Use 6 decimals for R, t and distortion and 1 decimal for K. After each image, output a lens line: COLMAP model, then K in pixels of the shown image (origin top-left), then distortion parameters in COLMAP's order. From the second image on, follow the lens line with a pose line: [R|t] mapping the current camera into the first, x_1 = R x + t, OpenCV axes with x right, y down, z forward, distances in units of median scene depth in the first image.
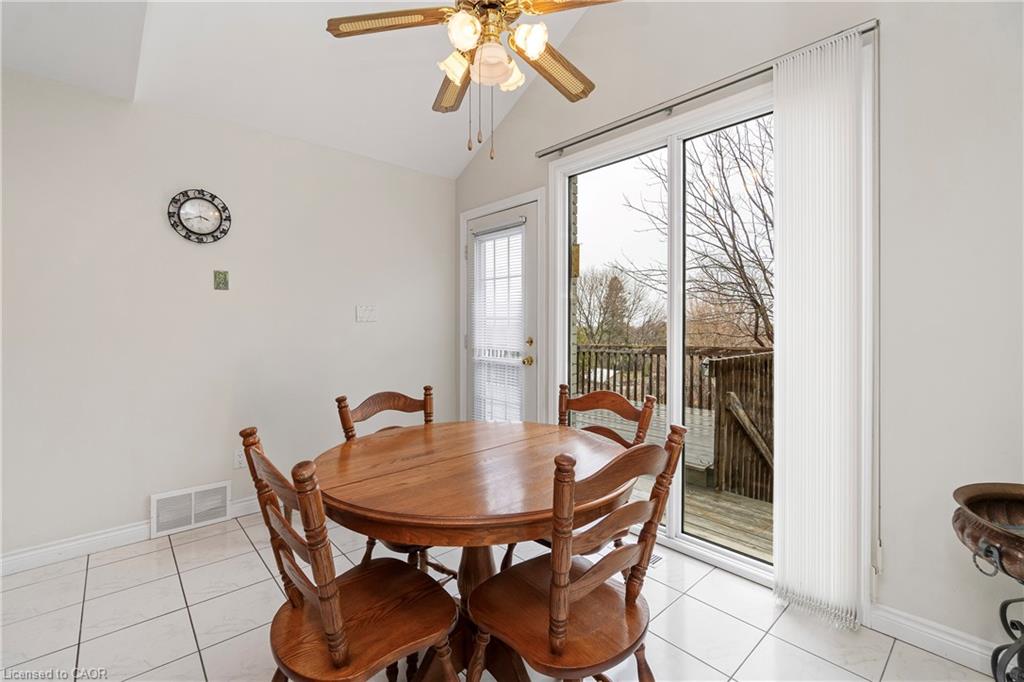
lens RADIAL K [[443.1, 0, 512.5], [0, 443.1, 333.6], [0, 0, 1]] dist [-0.003528, -0.000368]
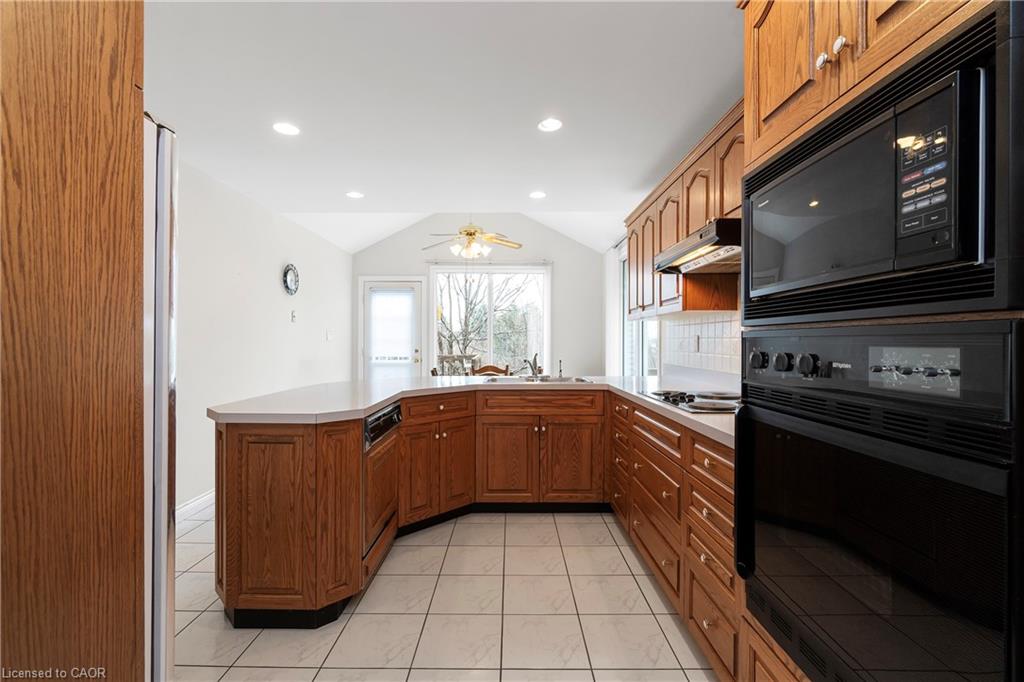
lens RADIAL K [[443.1, 0, 517.8], [0, 443.1, 342.1], [0, 0, 1]] dist [-0.003528, -0.000368]
pose [[0.655895, -0.004585, 0.754838, -1.111333], [0.012801, 0.999905, -0.005049, -0.006285], [-0.754744, 0.012974, 0.655891, -0.625633]]
